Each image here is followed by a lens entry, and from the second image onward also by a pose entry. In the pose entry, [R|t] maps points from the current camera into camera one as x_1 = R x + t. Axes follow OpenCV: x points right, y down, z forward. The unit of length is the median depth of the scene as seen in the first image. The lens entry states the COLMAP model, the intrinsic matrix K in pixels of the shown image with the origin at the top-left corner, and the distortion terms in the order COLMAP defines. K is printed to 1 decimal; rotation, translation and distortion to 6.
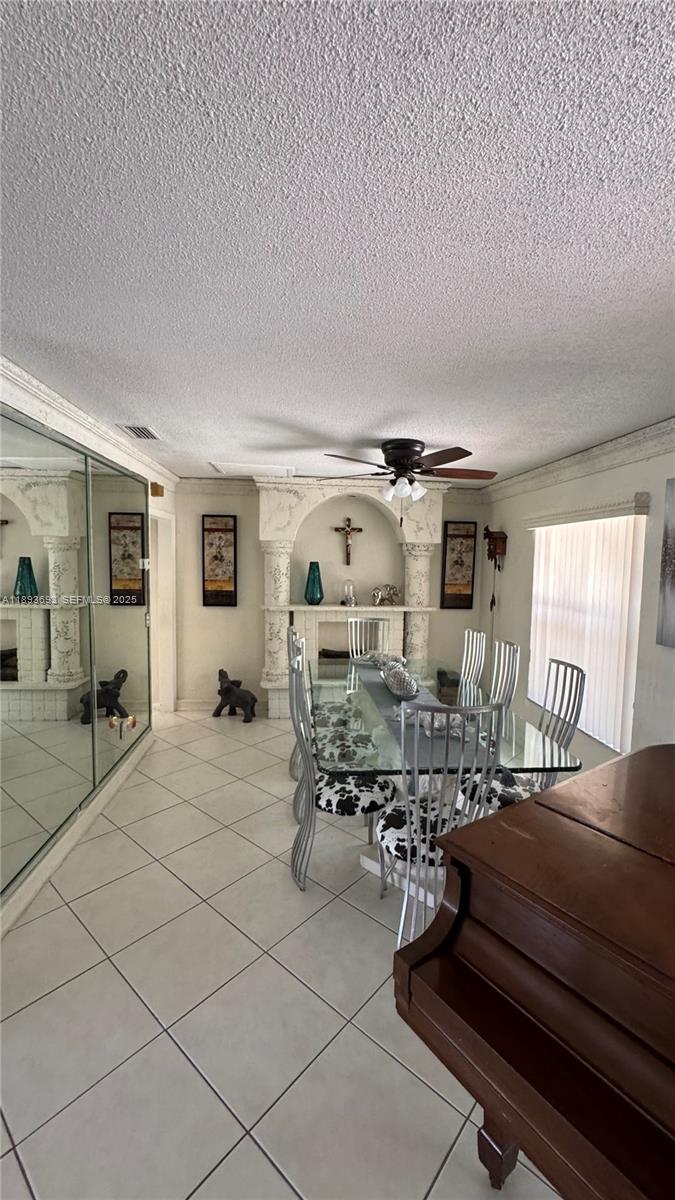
lens RADIAL K [[481.7, 0, 337.2], [0, 481.7, 596.7], [0, 0, 1]] dist [-0.004382, 0.000702]
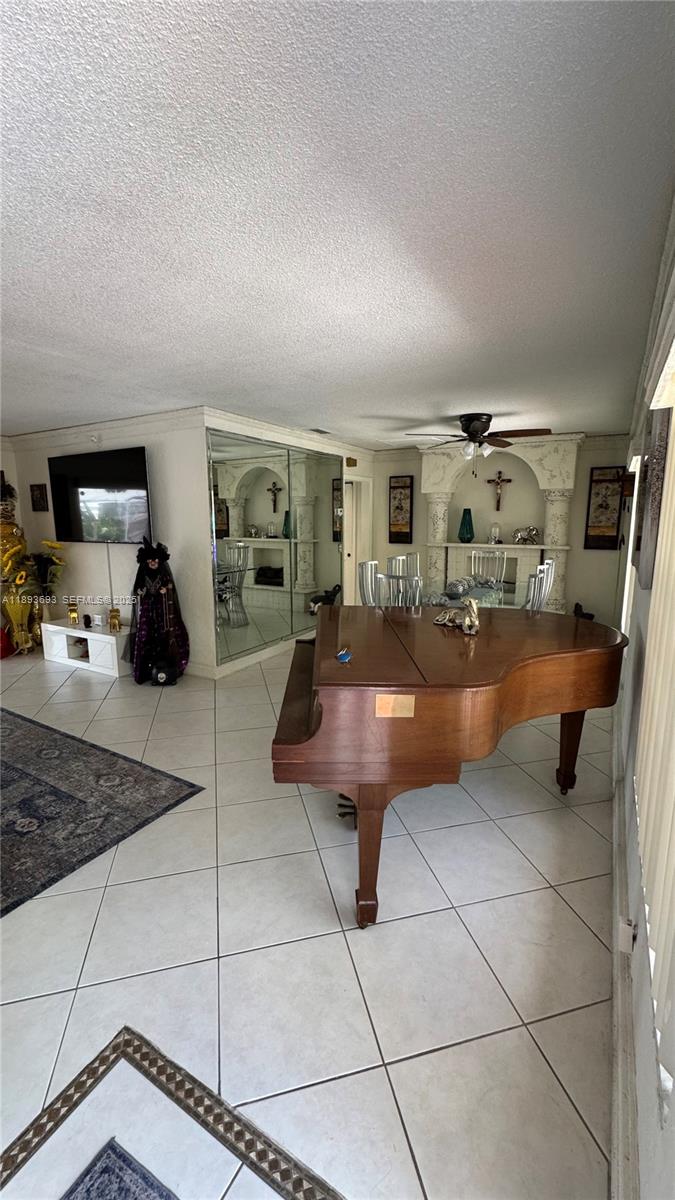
lens RADIAL K [[481.7, 0, 337.2], [0, 481.7, 596.7], [0, 0, 1]] dist [-0.004382, 0.000702]
pose [[0.824357, 0.073526, -0.561275, 0.405254], [-0.025794, 0.995378, 0.092508, 0.050354], [0.565482, -0.061782, 0.822443, -0.249379]]
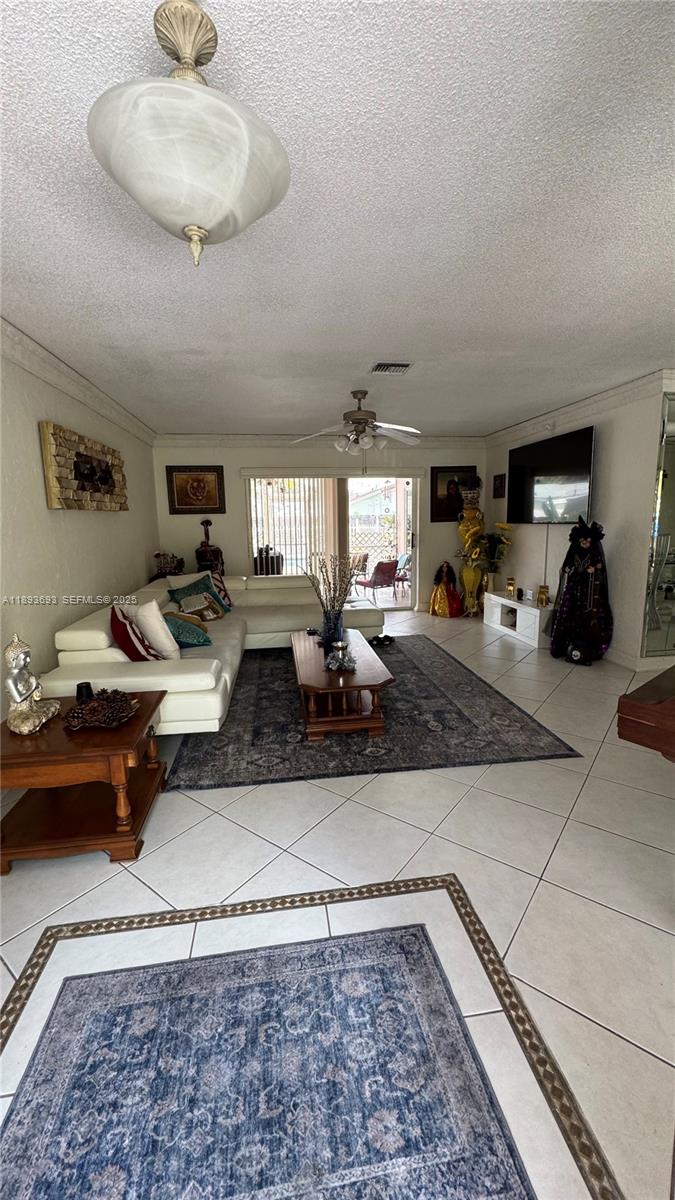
lens RADIAL K [[474.7, 0, 331.4], [0, 474.7, 595.6], [0, 0, 1]] dist [-0.001483, 0.000139]
pose [[0.057940, 0.147253, -0.987400, 0.480791], [-0.057777, 0.987899, 0.143937, 0.078835], [0.996647, 0.048710, 0.065747, -0.228591]]
